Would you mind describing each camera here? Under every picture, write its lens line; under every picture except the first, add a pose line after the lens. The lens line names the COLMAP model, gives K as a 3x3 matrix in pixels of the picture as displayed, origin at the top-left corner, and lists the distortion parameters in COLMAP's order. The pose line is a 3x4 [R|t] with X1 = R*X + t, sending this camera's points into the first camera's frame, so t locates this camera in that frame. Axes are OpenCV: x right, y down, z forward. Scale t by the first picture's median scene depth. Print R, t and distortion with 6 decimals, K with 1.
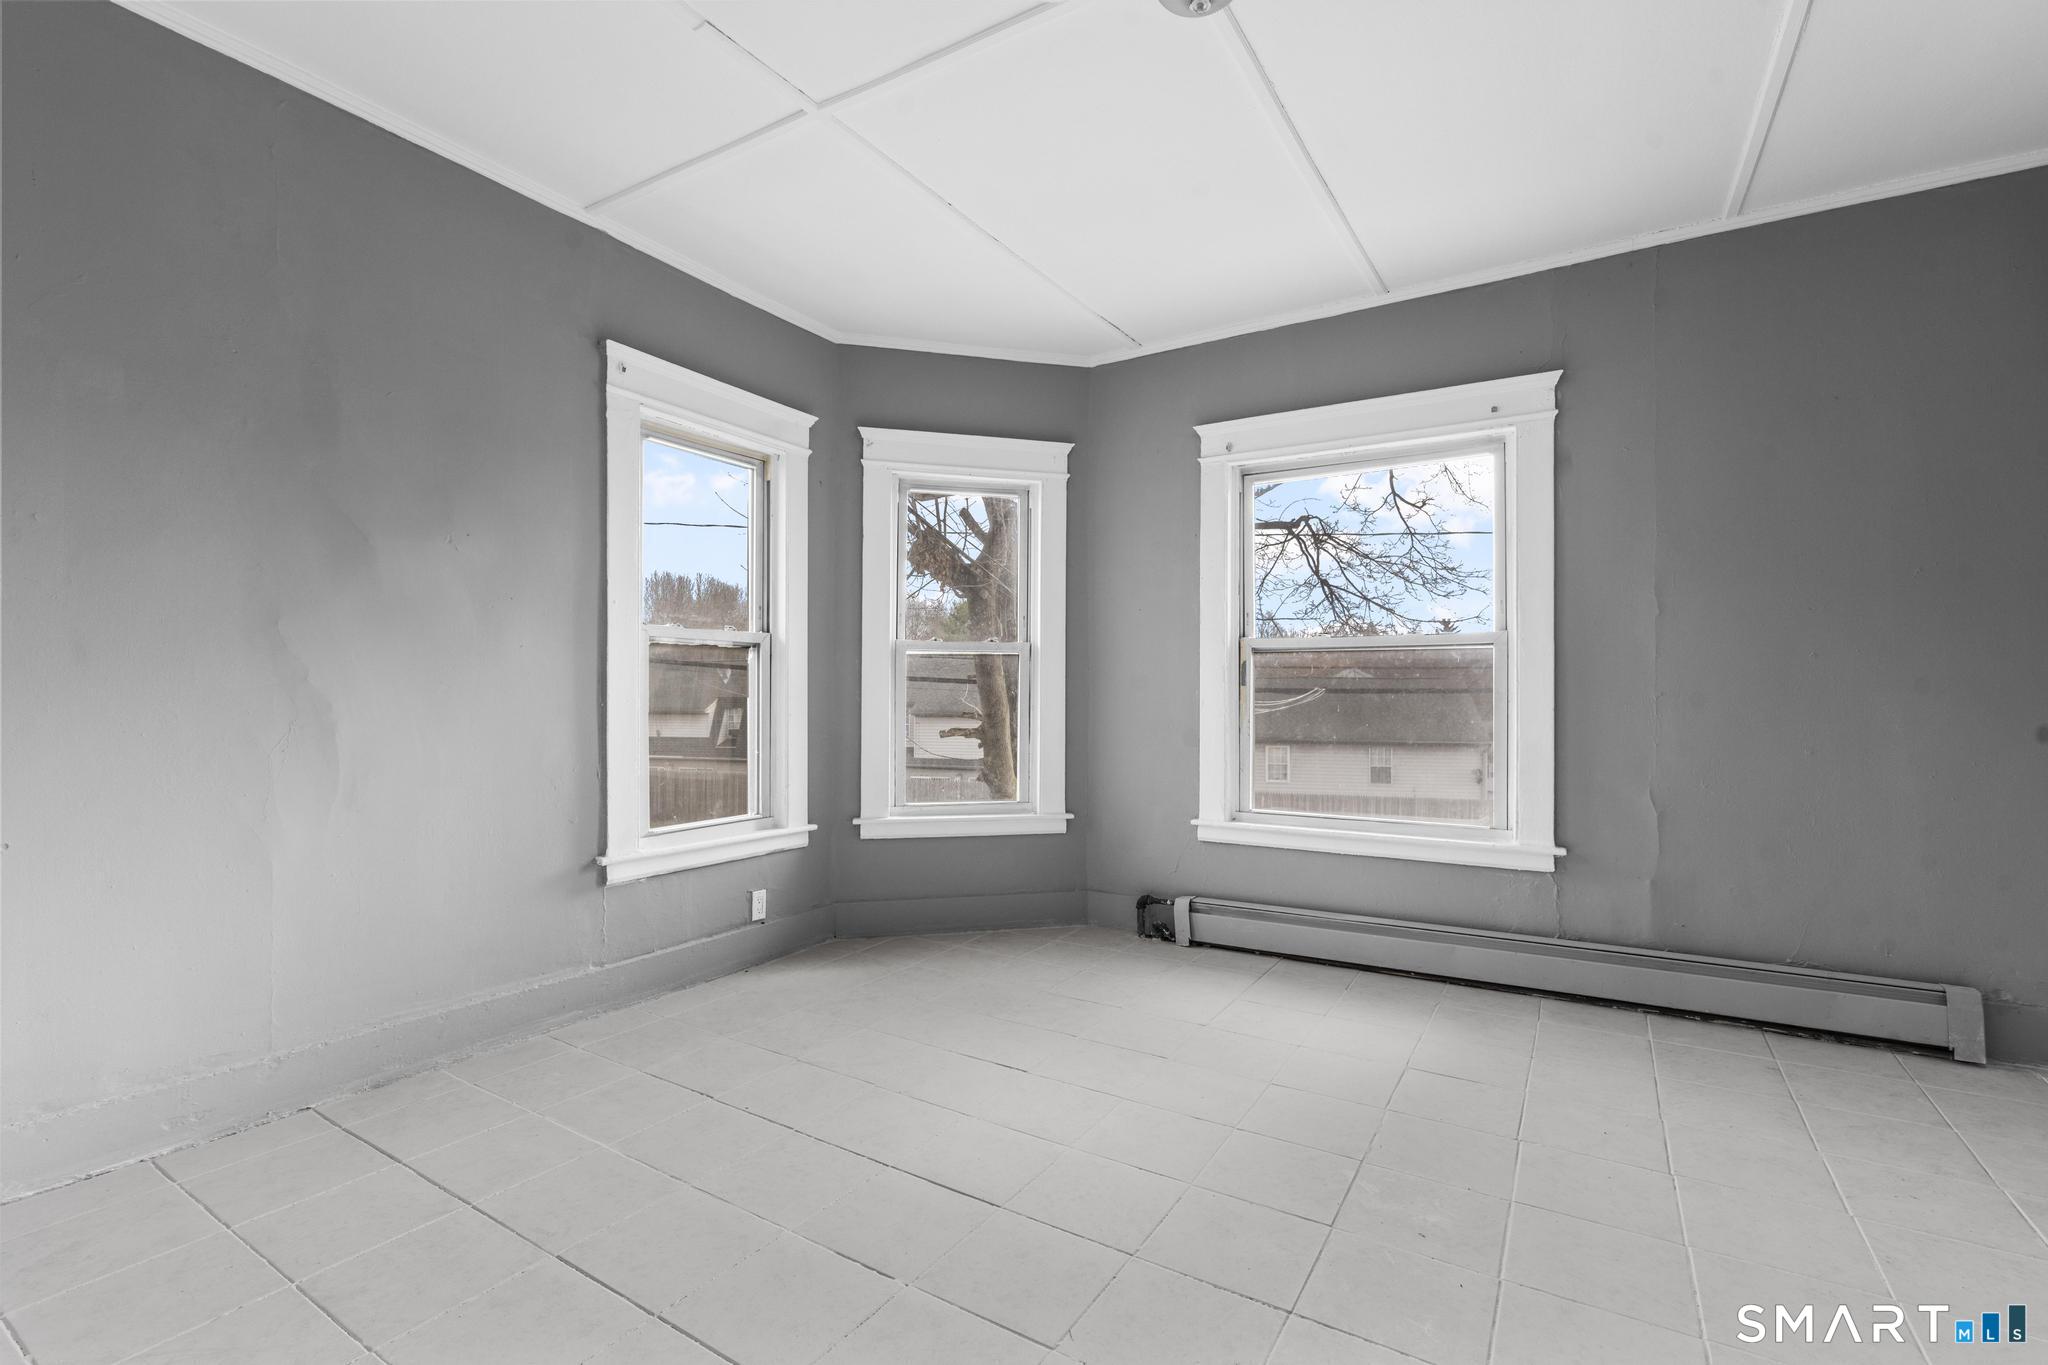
lens RADIAL K [[921.7, 0, 1023.2], [0, 921.7, 688.0], [0, 0, 1]] dist [-0.008399, 0.006756]
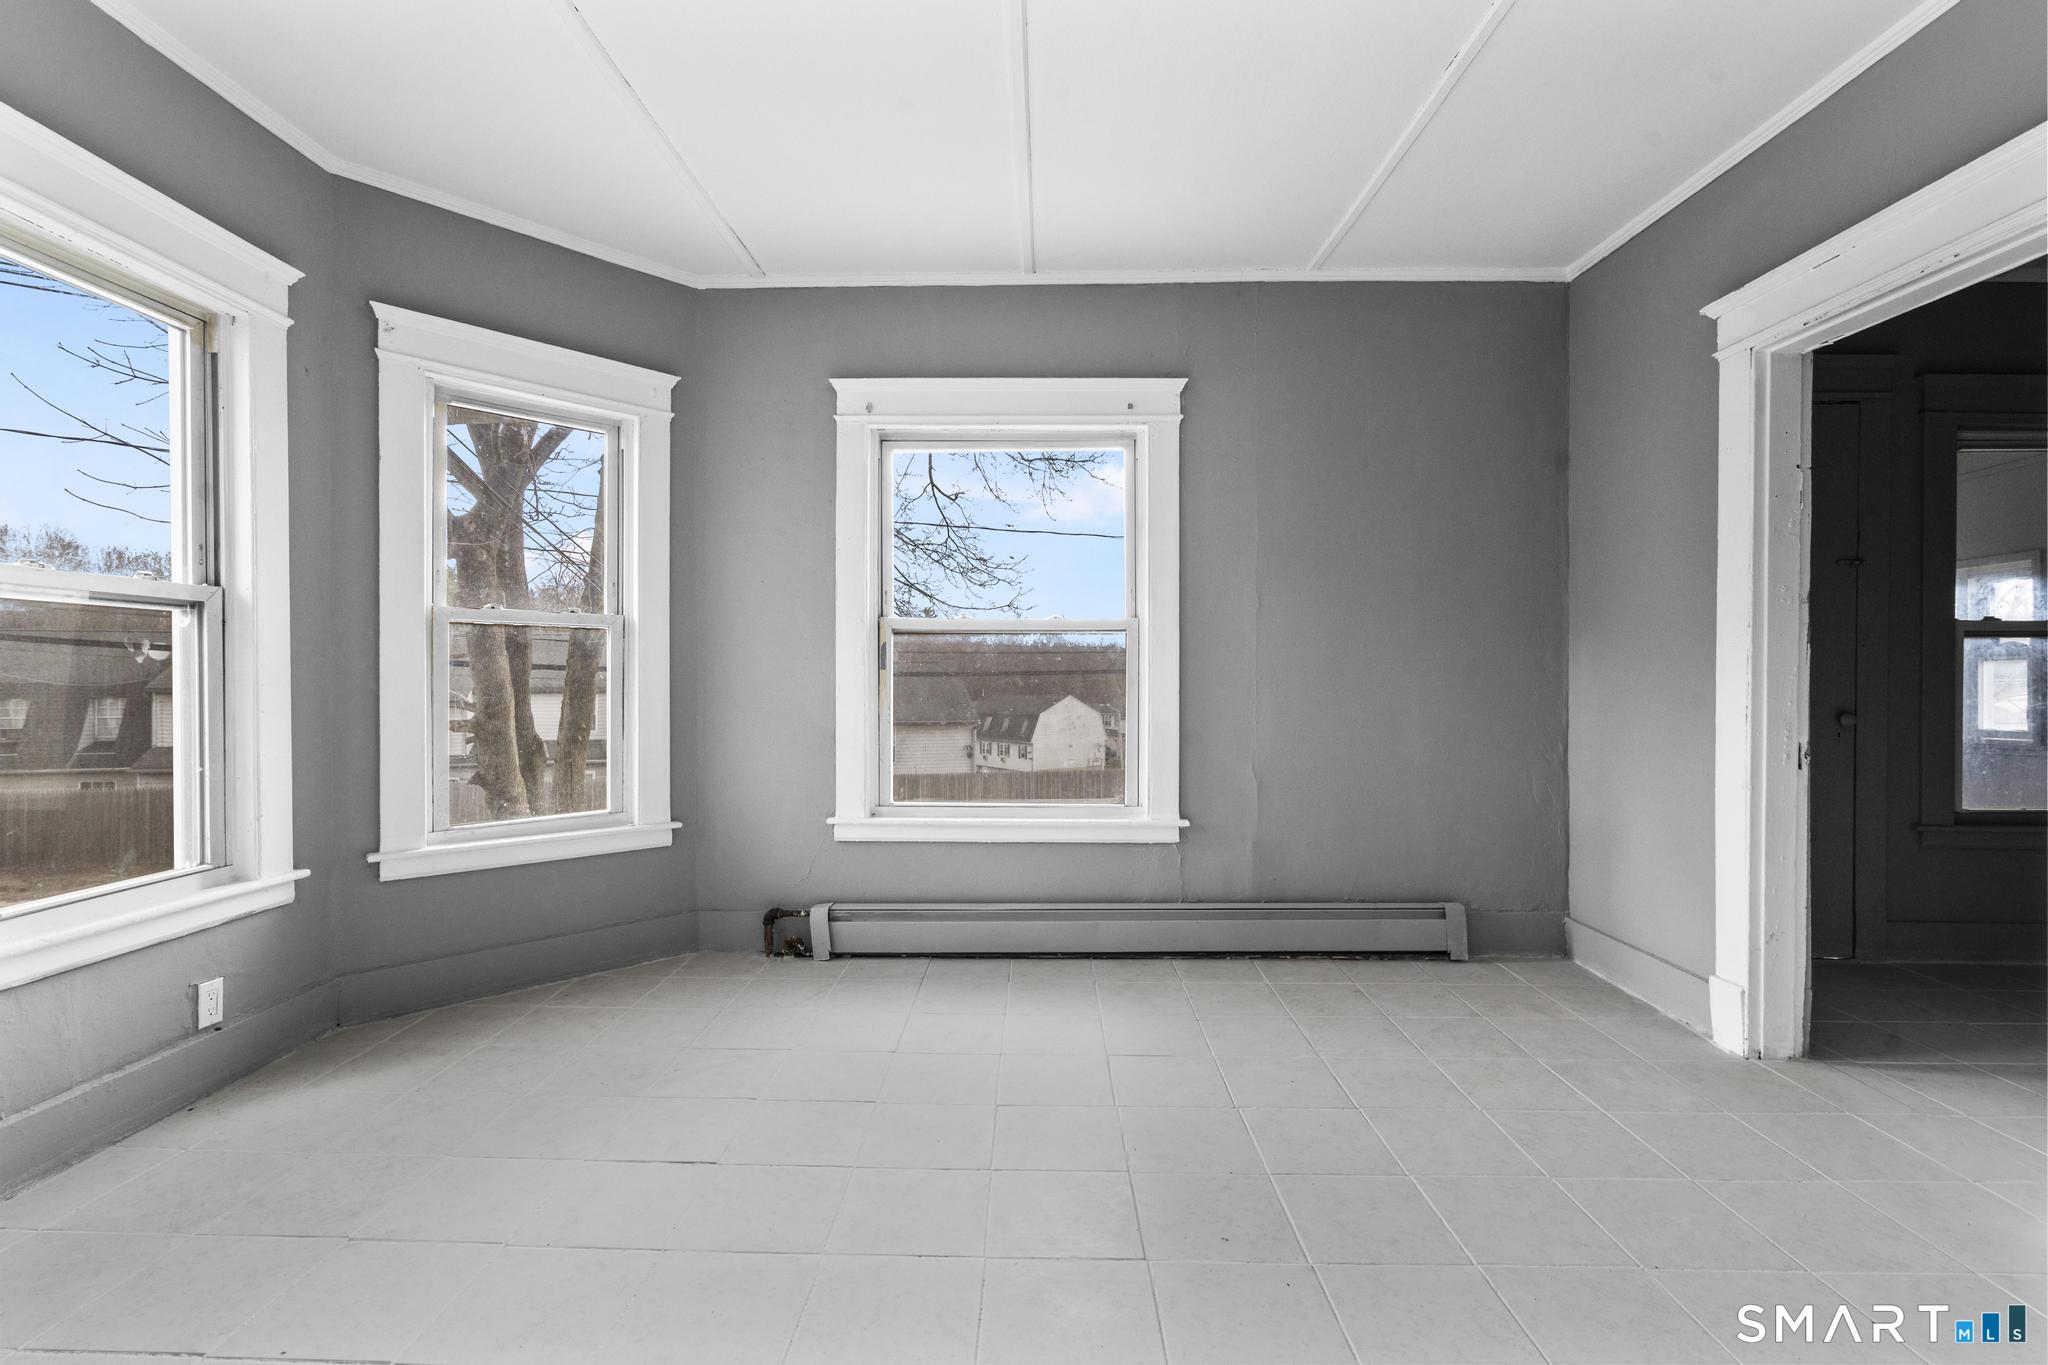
lens RADIAL K [[921.7, 0, 1023.2], [0, 921.7, 688.0], [0, 0, 1]] dist [-0.008399, 0.006756]
pose [[0.859612, -0.007000, 0.510899, -0.116128], [-0.002560, 0.999835, 0.018006, -0.000902], [-0.510941, -0.016786, 0.859452, 0.139329]]
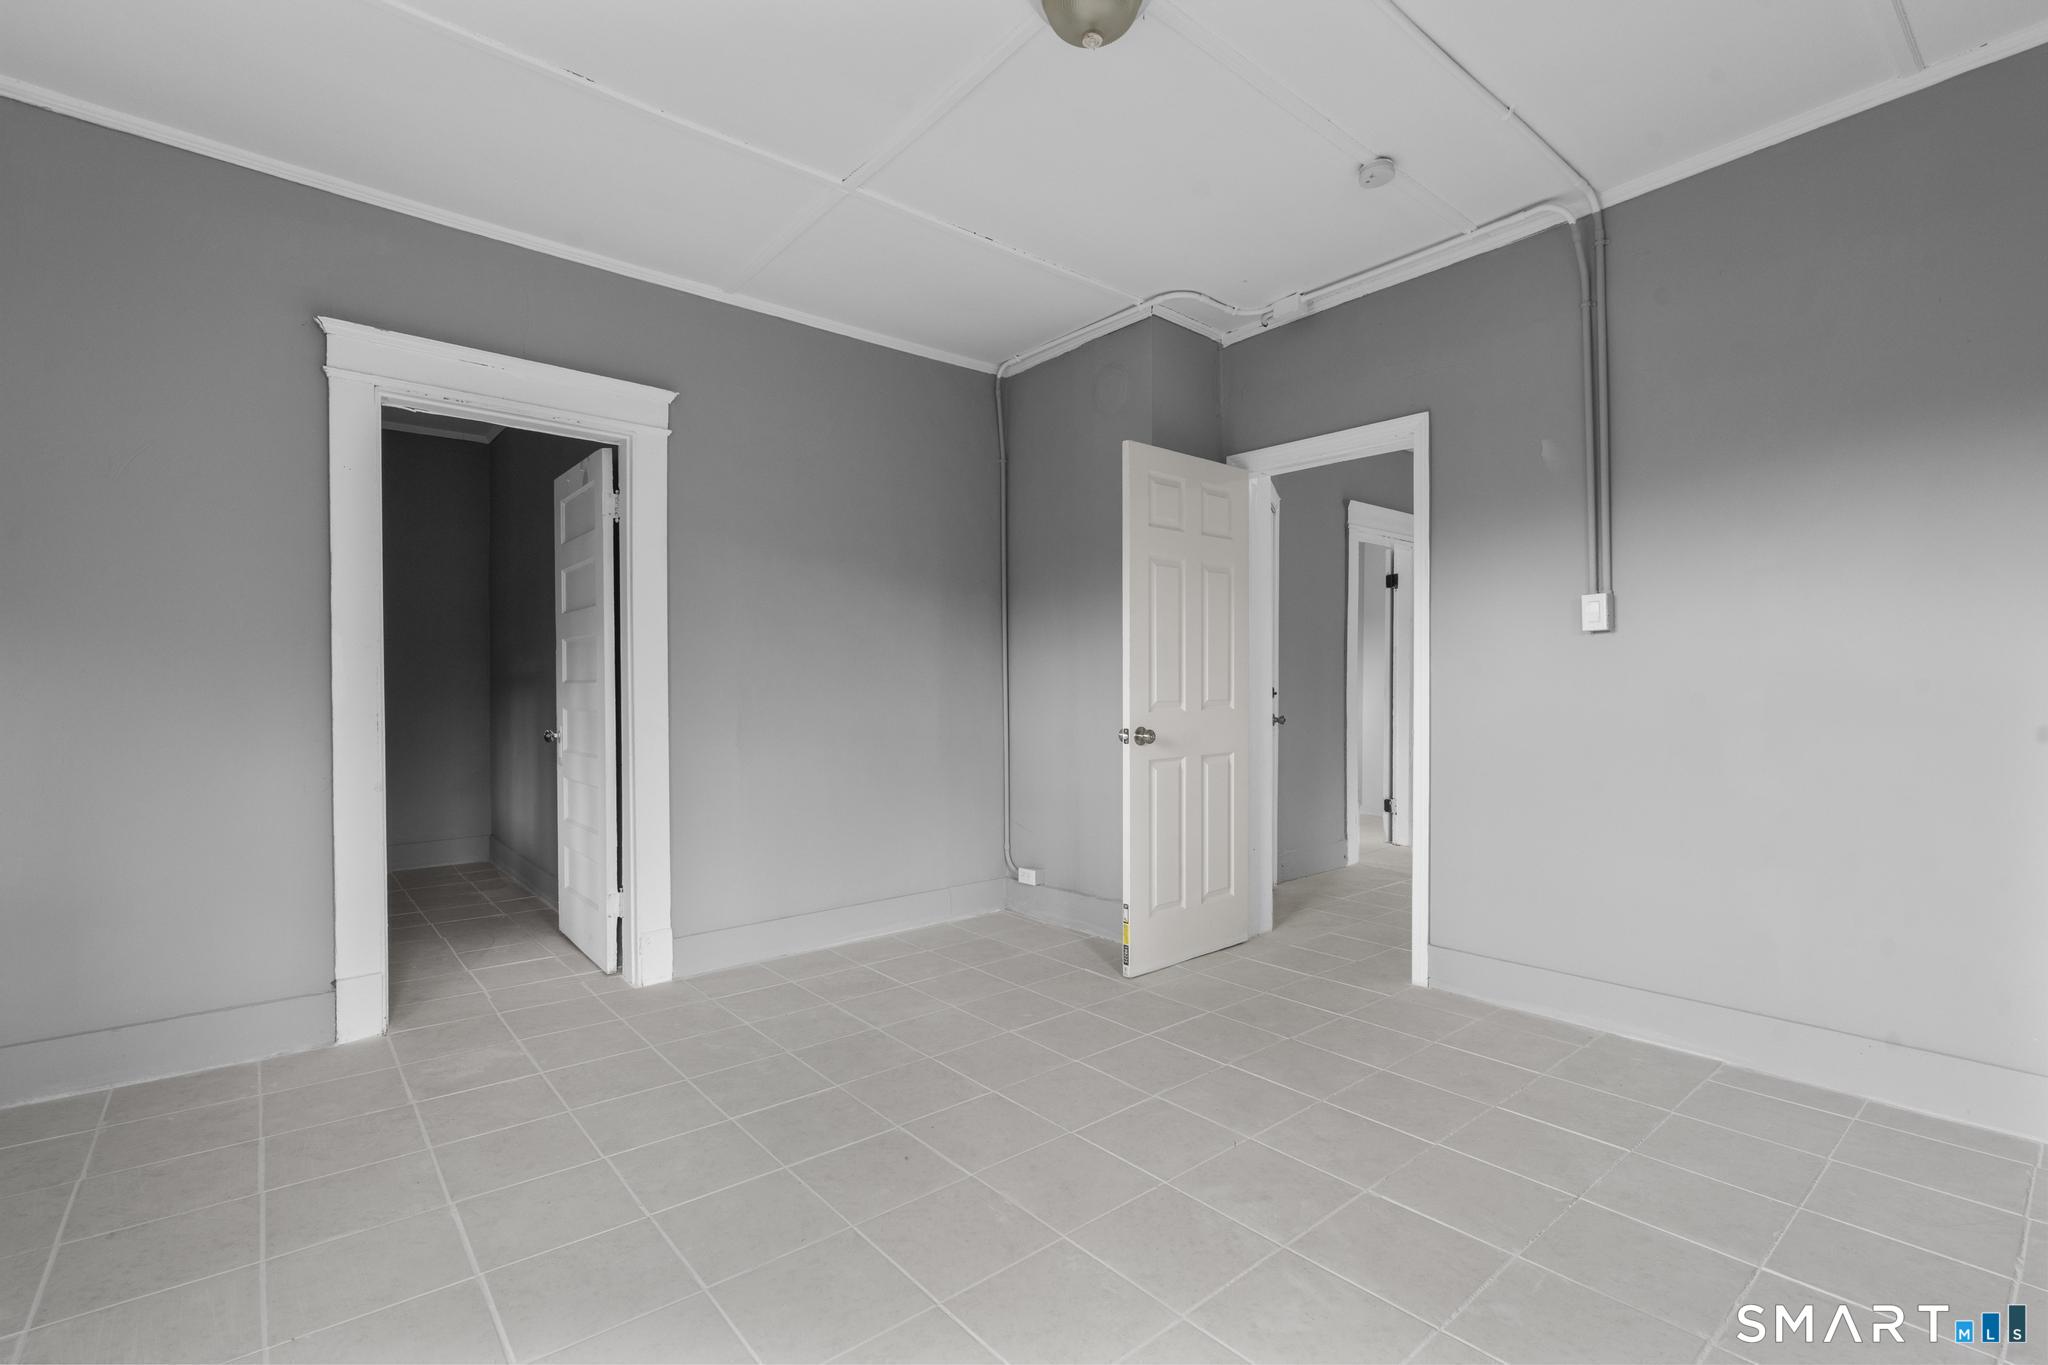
lens RADIAL K [[921.7, 0, 1023.2], [0, 921.7, 688.0], [0, 0, 1]] dist [-0.008399, 0.006756]
pose [[-0.948289, -0.000181, 0.317407, -0.036212], [-0.000765, 0.999998, -0.001717, 0.003880], [-0.317406, -0.001871, -0.948288, 0.985476]]
